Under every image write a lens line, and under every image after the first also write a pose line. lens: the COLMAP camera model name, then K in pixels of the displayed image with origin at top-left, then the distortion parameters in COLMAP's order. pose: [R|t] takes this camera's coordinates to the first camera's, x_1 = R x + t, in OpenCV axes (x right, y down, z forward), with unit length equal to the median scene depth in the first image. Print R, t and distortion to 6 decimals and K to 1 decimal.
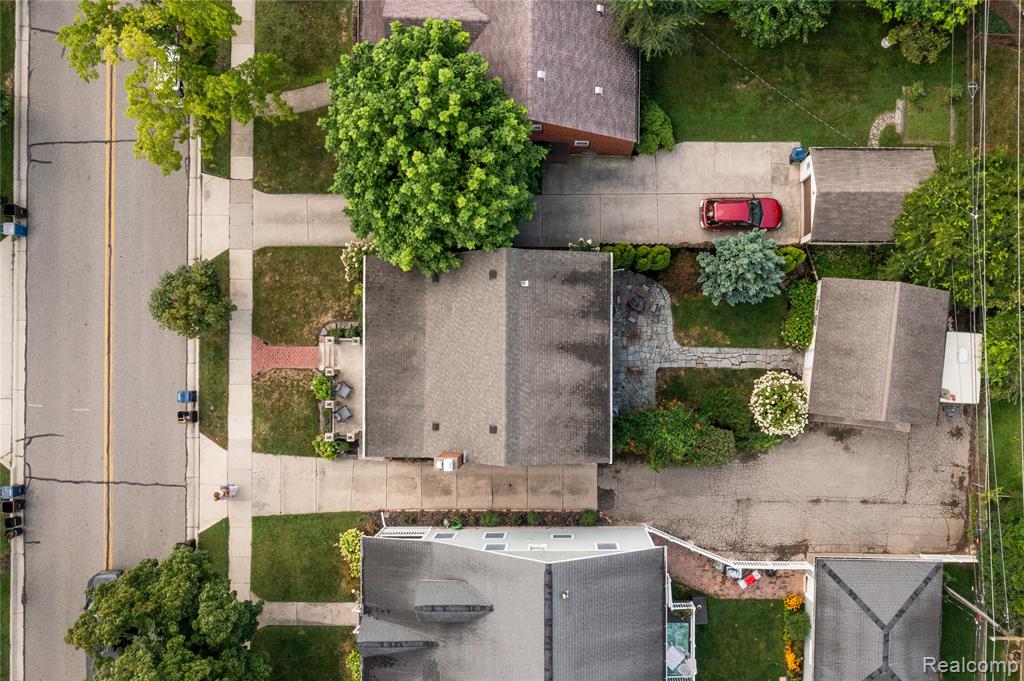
lens RADIAL K [[805.1, 0, 512.0], [0, 805.1, 340.5], [0, 0, 1]] dist [-0.009140, 0.007961]
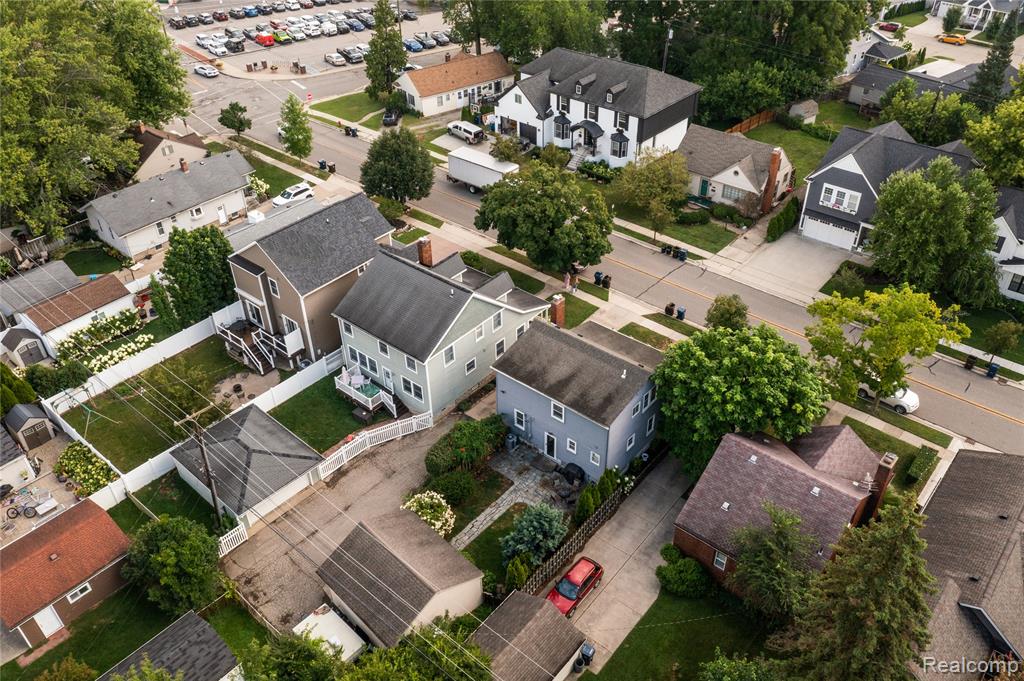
lens RADIAL K [[805.1, 0, 512.0], [0, 805.1, 340.5], [0, 0, 1]] dist [-0.009140, 0.007961]
pose [[-0.636973, 0.427699, -0.641358, 0.918367], [-0.770620, -0.375144, 0.515181, -0.543271], [-0.020259, 0.822399, 0.568550, 0.088970]]
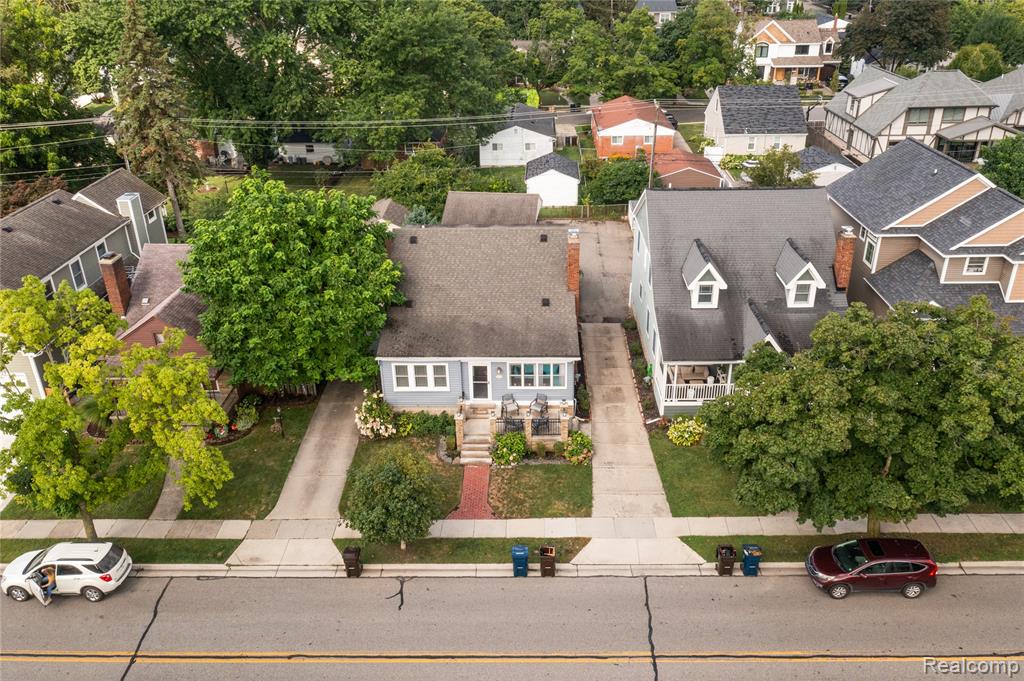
lens RADIAL K [[805.1, 0, 512.0], [0, 805.1, 340.5], [0, 0, 1]] dist [-0.009140, 0.007961]
pose [[0.014309, -0.490737, 0.871190, -0.934683], [0.999574, -0.015128, -0.024939, 0.082579], [0.025418, 0.871176, 0.490312, 0.454736]]
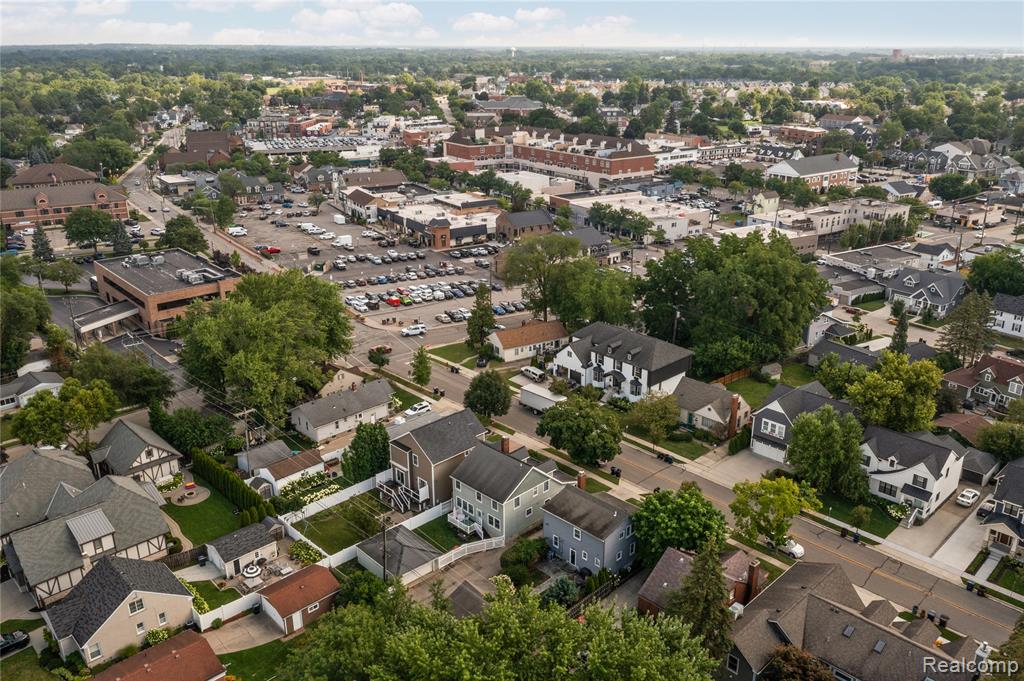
lens RADIAL K [[805.1, 0, 512.0], [0, 805.1, 340.5], [0, 0, 1]] dist [-0.009140, 0.007961]
pose [[-0.703795, 0.198849, -0.682006, 1.655474], [-0.709444, -0.246596, 0.660211, -1.205481], [-0.036897, 0.948499, 0.314625, -0.307094]]
